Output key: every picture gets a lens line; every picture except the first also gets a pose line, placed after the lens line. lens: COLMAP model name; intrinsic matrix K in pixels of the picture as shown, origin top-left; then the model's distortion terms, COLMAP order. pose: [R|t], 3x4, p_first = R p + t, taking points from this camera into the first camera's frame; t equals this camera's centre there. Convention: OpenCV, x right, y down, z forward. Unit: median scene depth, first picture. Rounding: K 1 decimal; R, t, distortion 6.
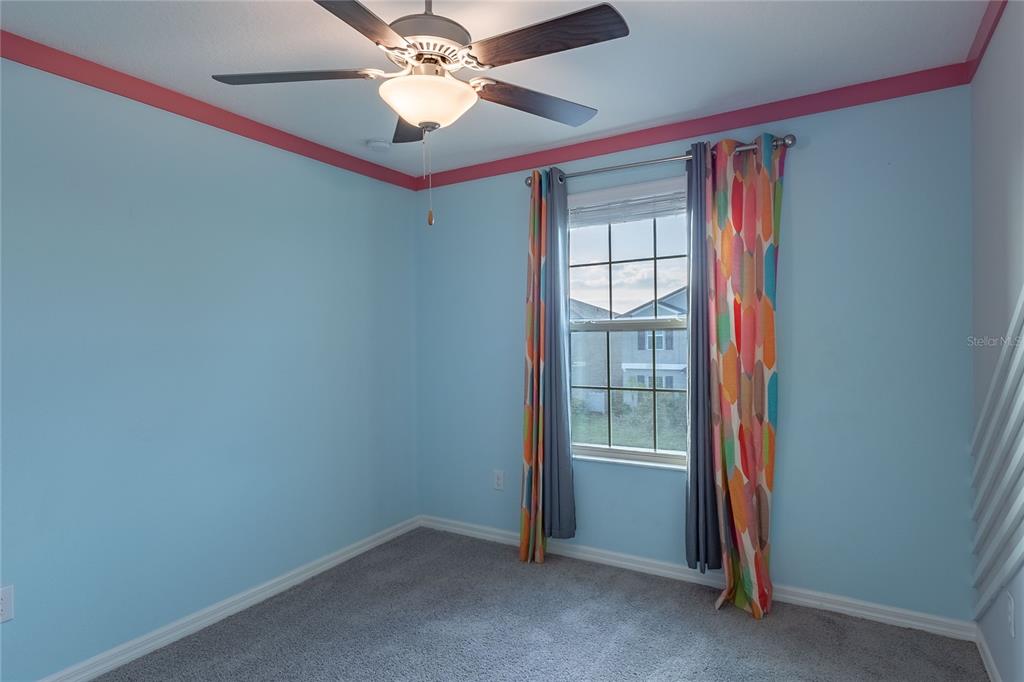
lens RADIAL K [[557.9, 0, 512.0], [0, 557.9, 341.0], [0, 0, 1]] dist [0.037552, -0.021254]
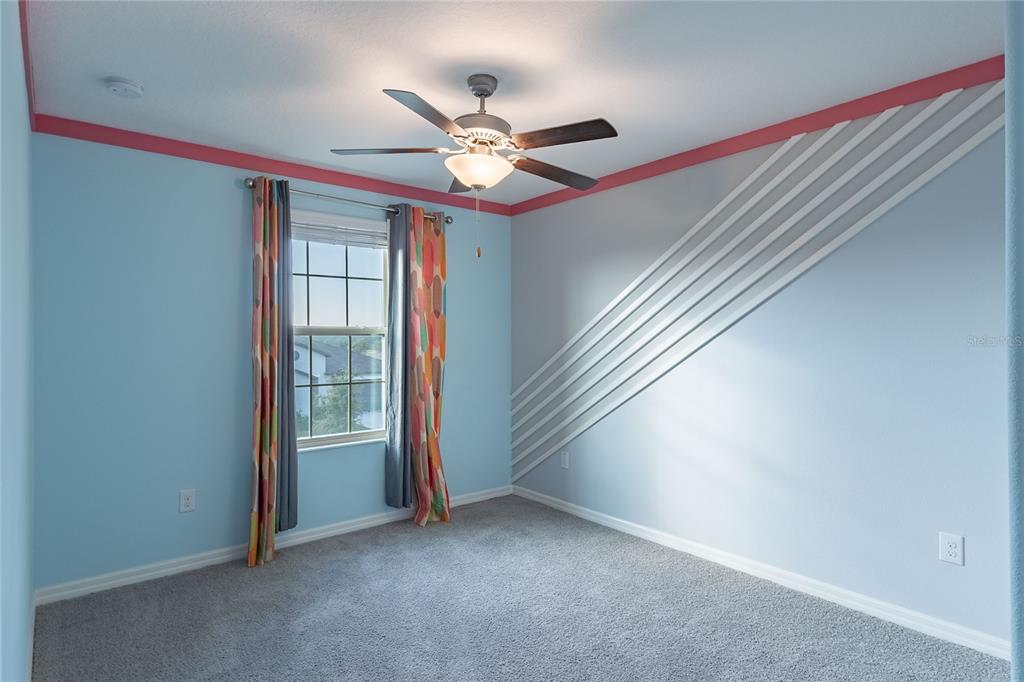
lens RADIAL K [[557.9, 0, 512.0], [0, 557.9, 341.0], [0, 0, 1]] dist [0.037552, -0.021254]
pose [[0.350202, 0.004747, 0.936662, -0.805004], [0.003398, 0.999974, -0.006339, 0.001822], [-0.936668, 0.005403, 0.350177, 0.235212]]
